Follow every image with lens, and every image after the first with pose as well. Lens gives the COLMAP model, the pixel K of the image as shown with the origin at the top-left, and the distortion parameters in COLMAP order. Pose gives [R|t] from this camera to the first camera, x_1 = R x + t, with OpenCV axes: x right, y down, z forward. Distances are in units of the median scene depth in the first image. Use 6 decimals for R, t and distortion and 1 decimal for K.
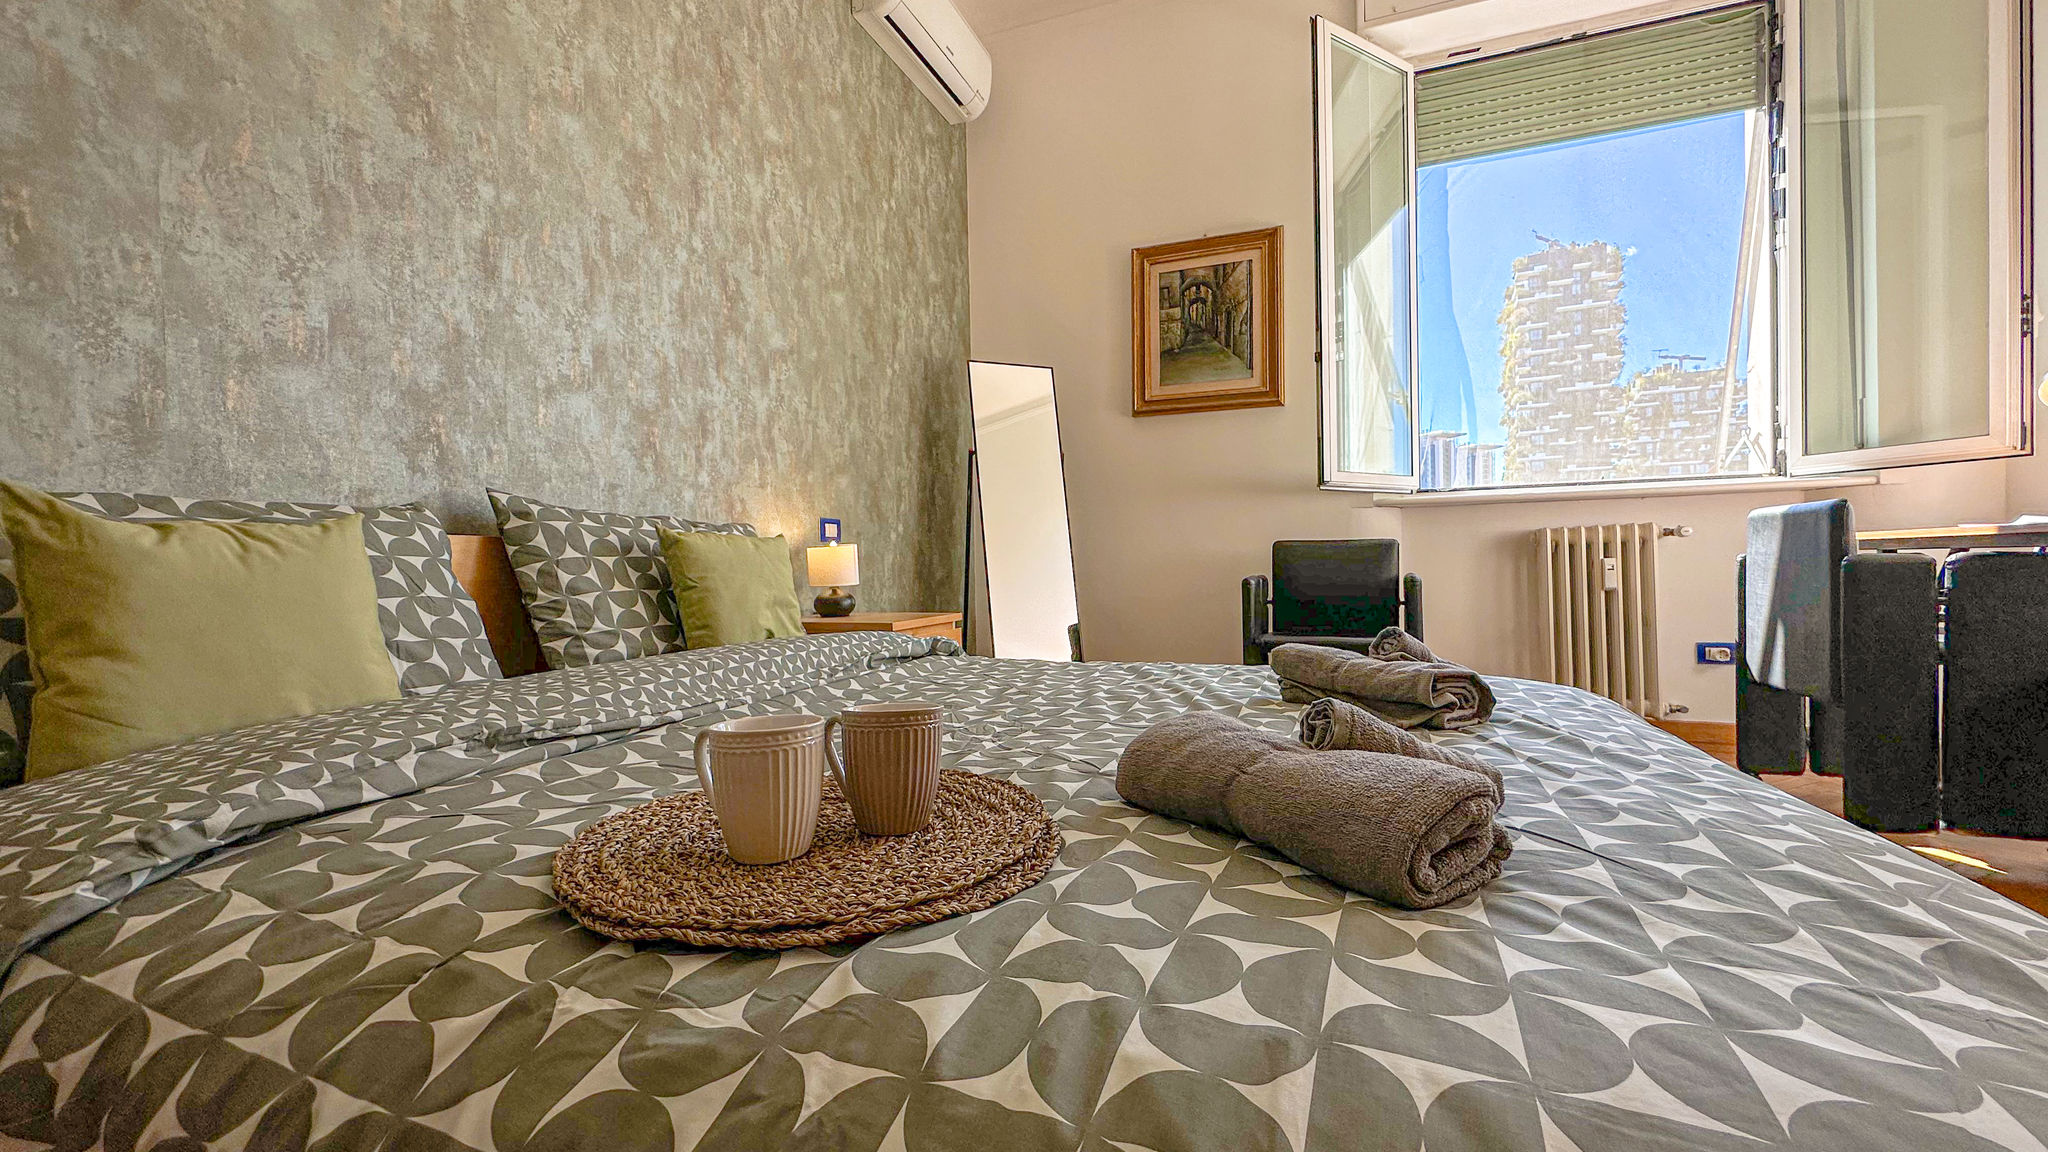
lens RADIAL K [[814.4, 0, 1024.4], [0, 814.4, 577.2], [0, 0, 1]] dist [-0.002692, -0.000167]
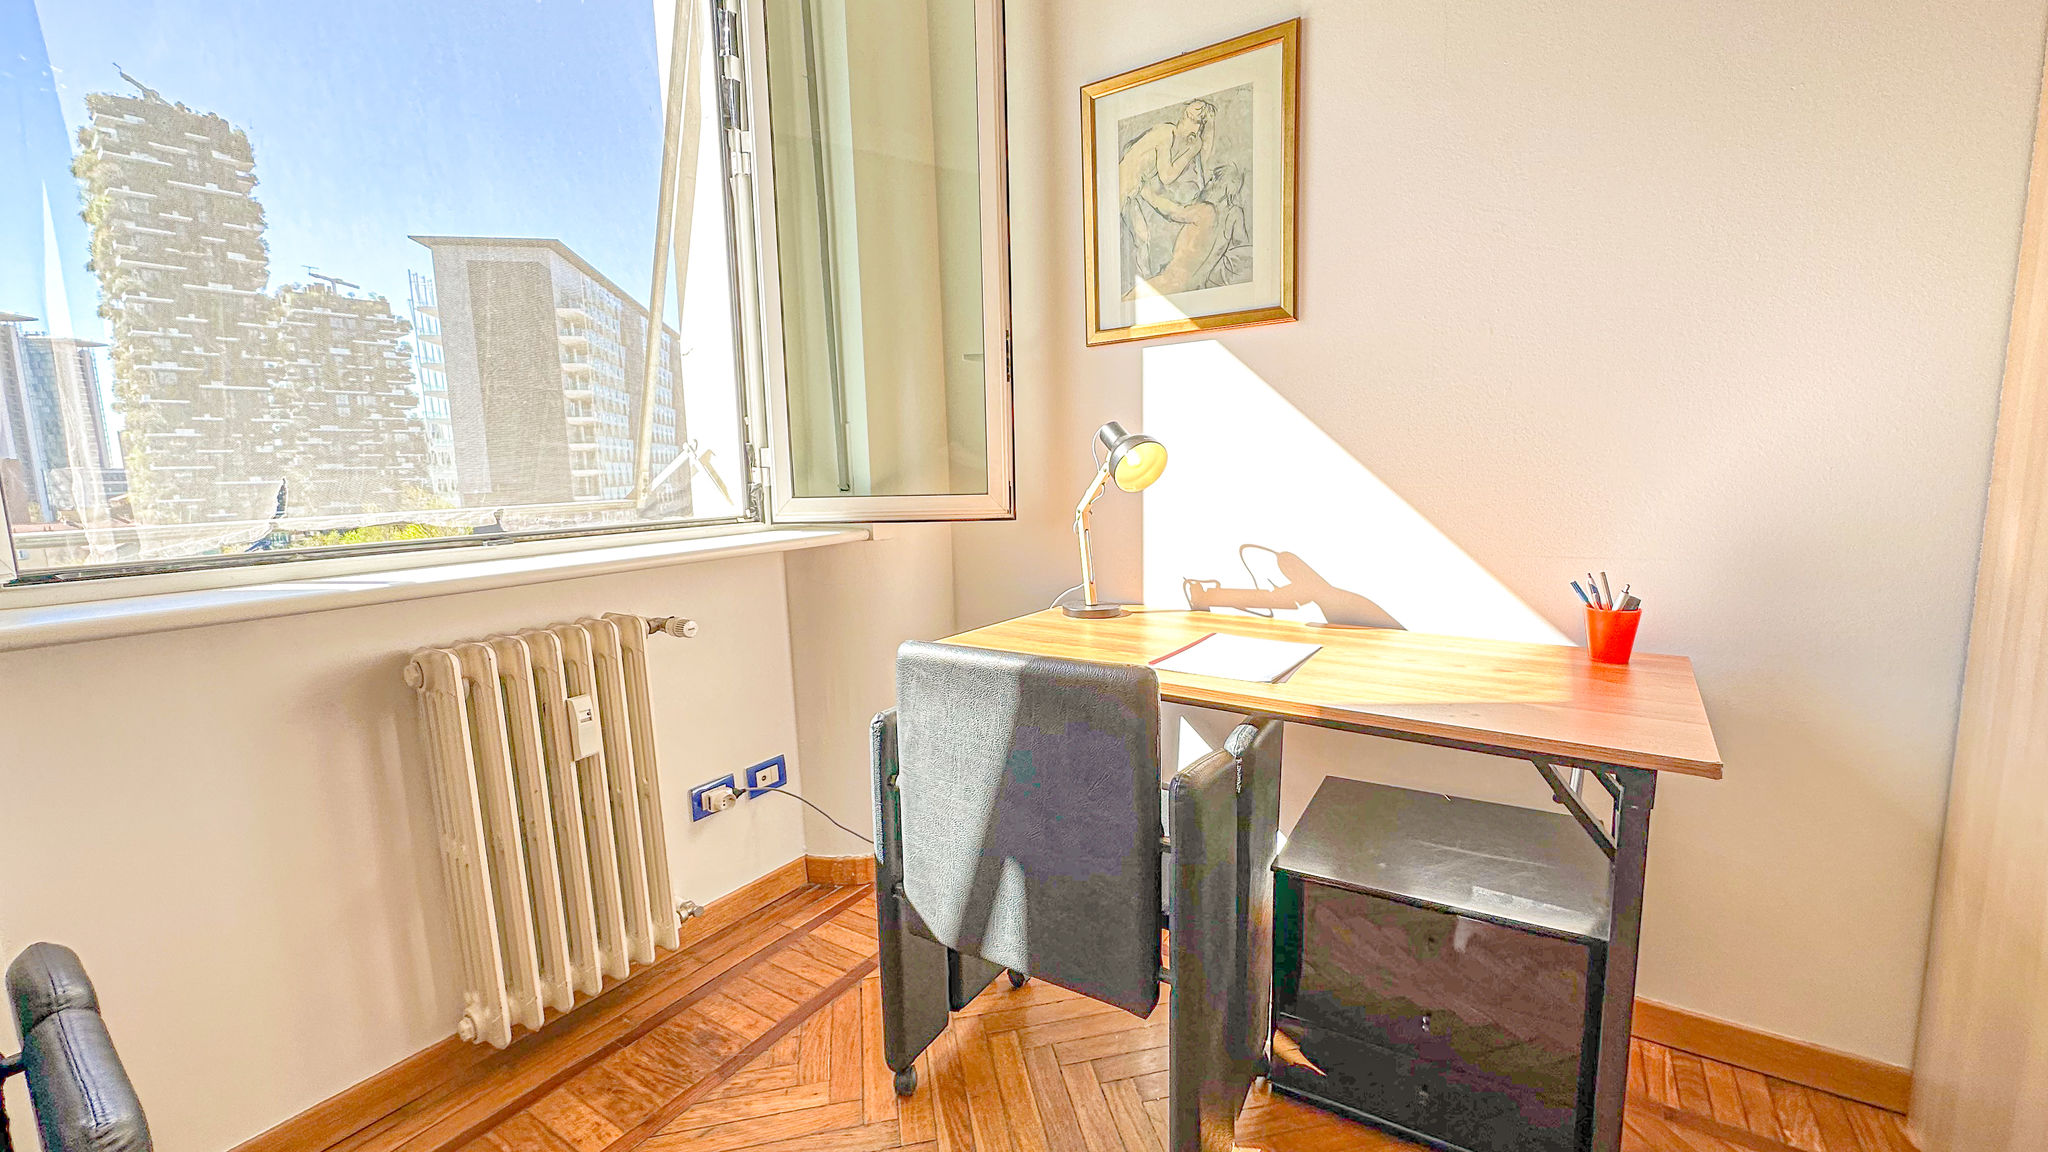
lens RADIAL K [[814.4, 0, 1024.4], [0, 814.4, 577.2], [0, 0, 1]] dist [-0.002692, -0.000167]
pose [[0.205782, -0.116136, 0.971682, 0.426076], [0.033928, 0.993183, 0.111521, -0.211128], [-0.978010, 0.010018, 0.208319, 0.913028]]
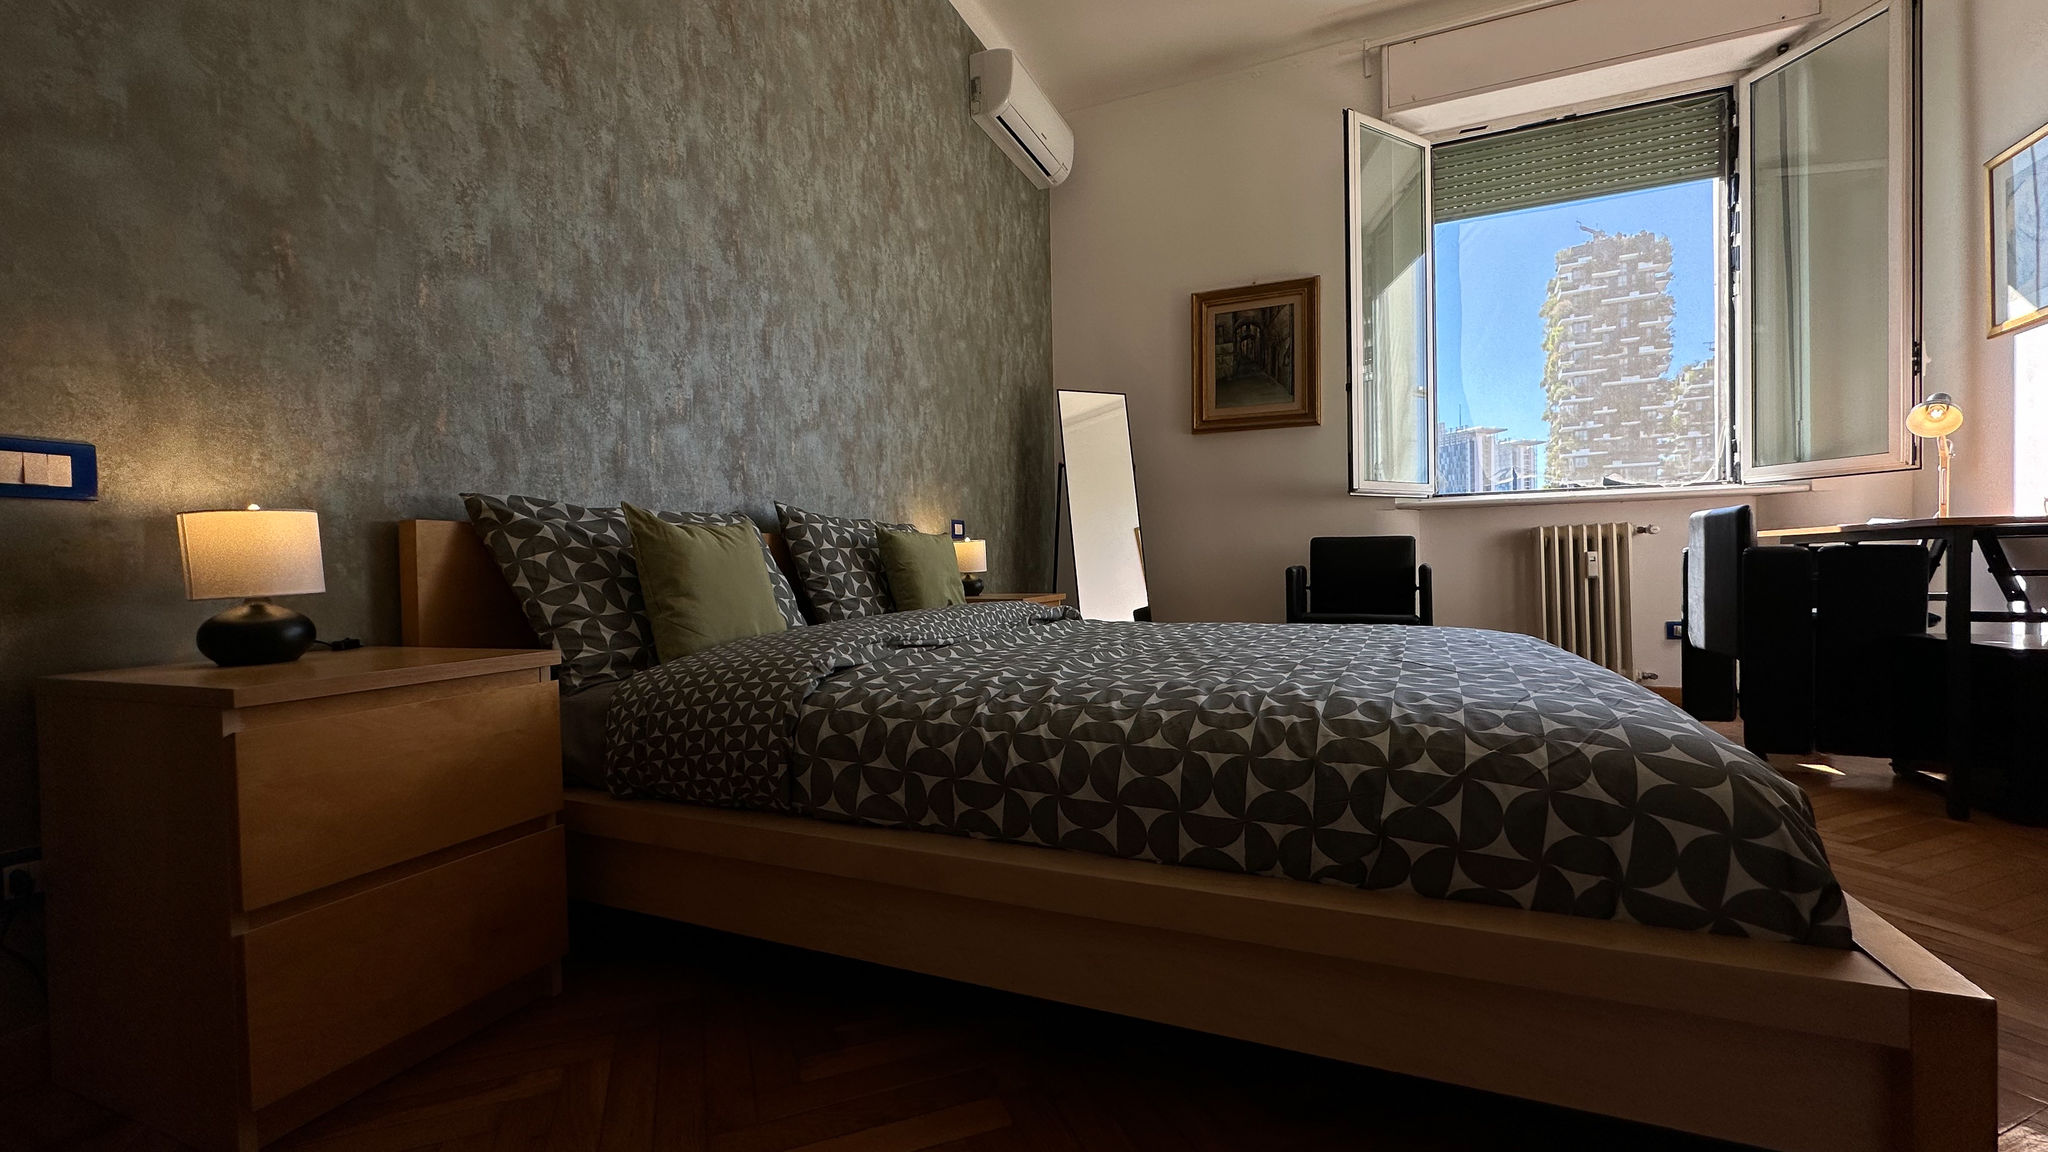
lens RADIAL K [[814.4, 0, 1024.4], [0, 814.4, 577.2], [0, 0, 1]] dist [-0.002692, -0.000167]
pose [[0.999287, 0.001455, -0.037738, -0.117653], [-0.001367, 0.999996, 0.002354, 0.019111], [0.037741, -0.002301, 0.999285, -0.357785]]
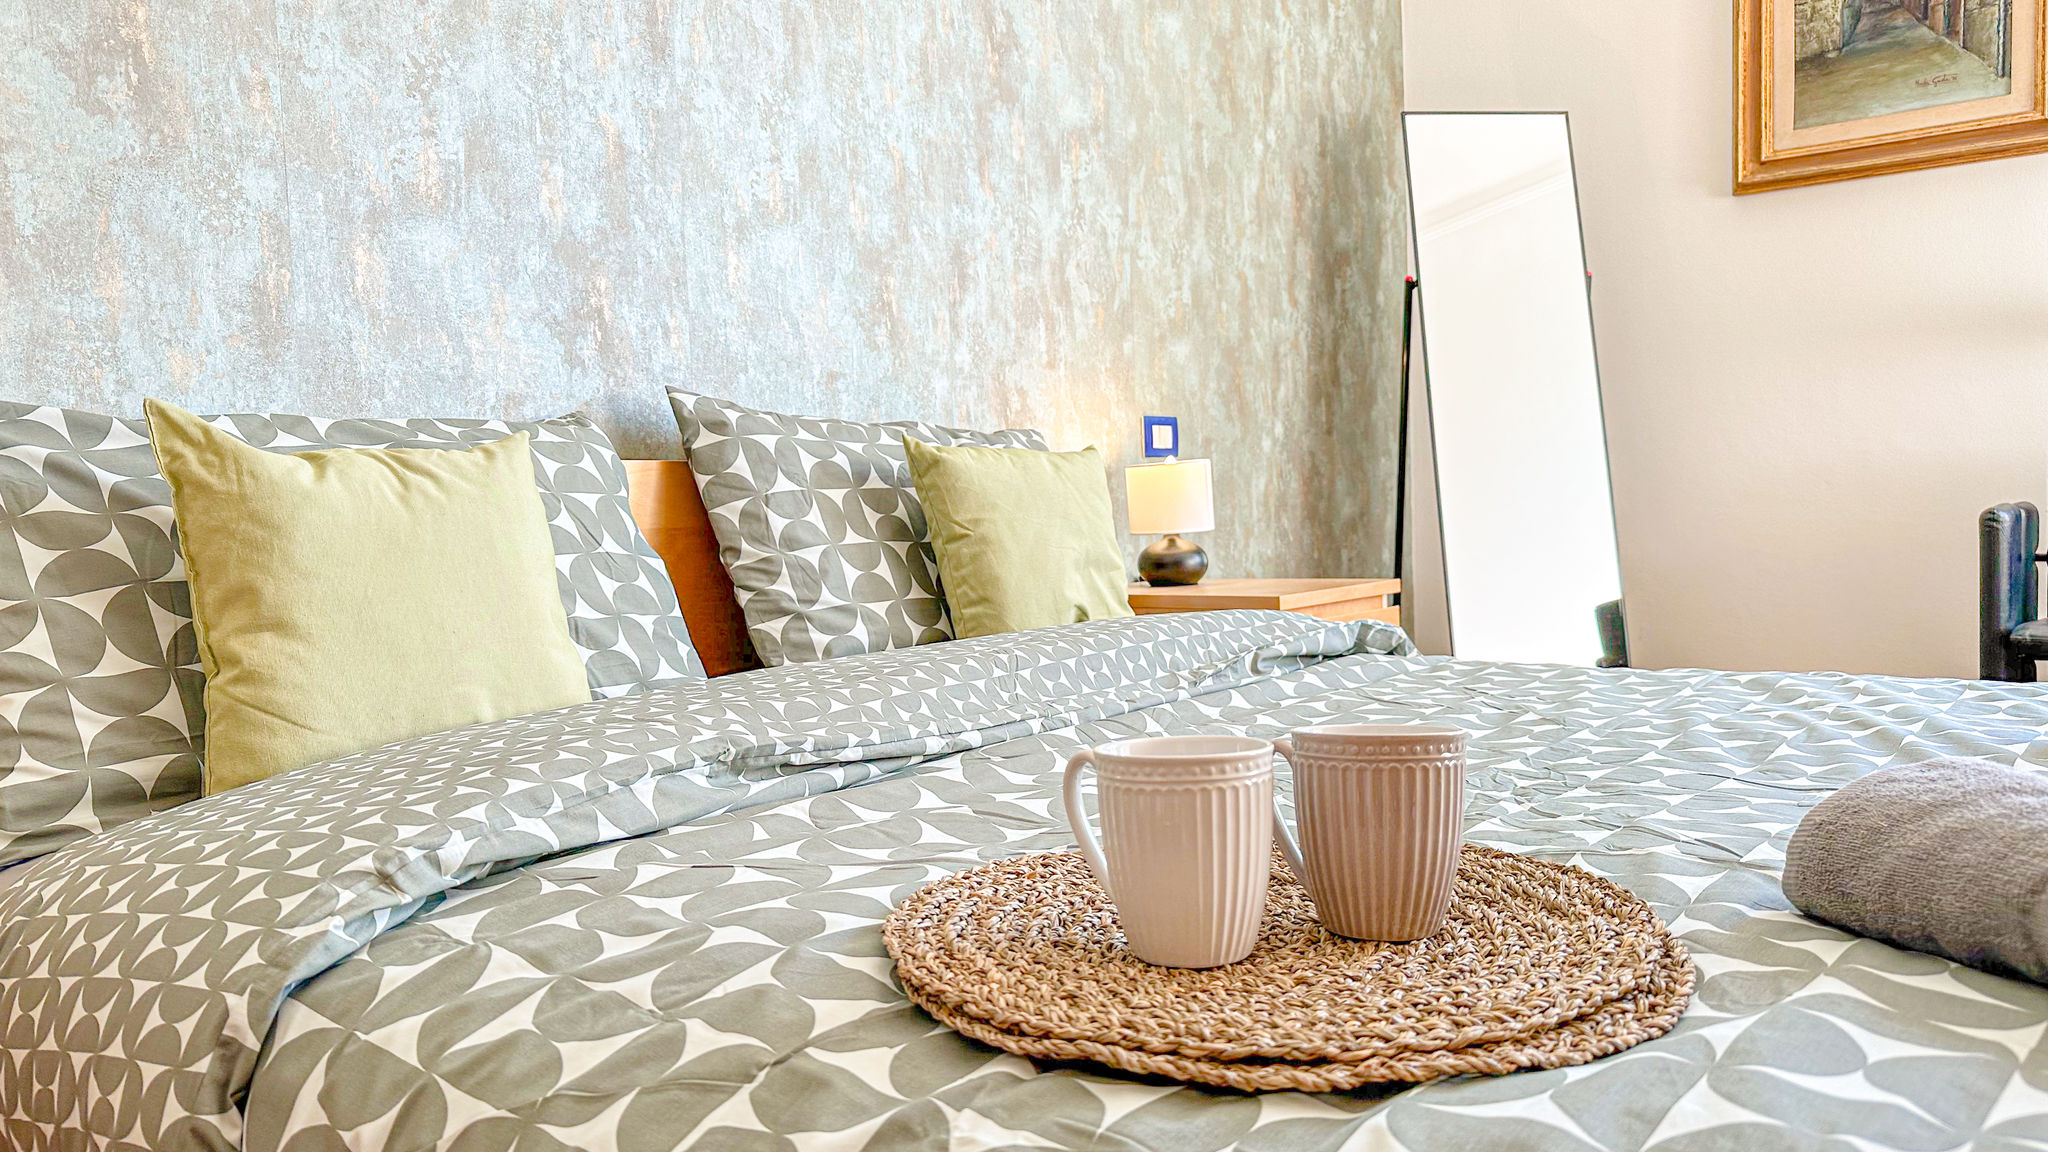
lens RADIAL K [[1460.9, 0, 1011.6], [0, 1460.9, 599.3], [0, 0, 1]] dist [0.010895, -0.059503]
pose [[0.952111, 0.004070, -0.305725, -0.030339], [0.012858, 0.998494, 0.053337, 0.001383], [0.305482, -0.054714, 0.950625, -0.030388]]
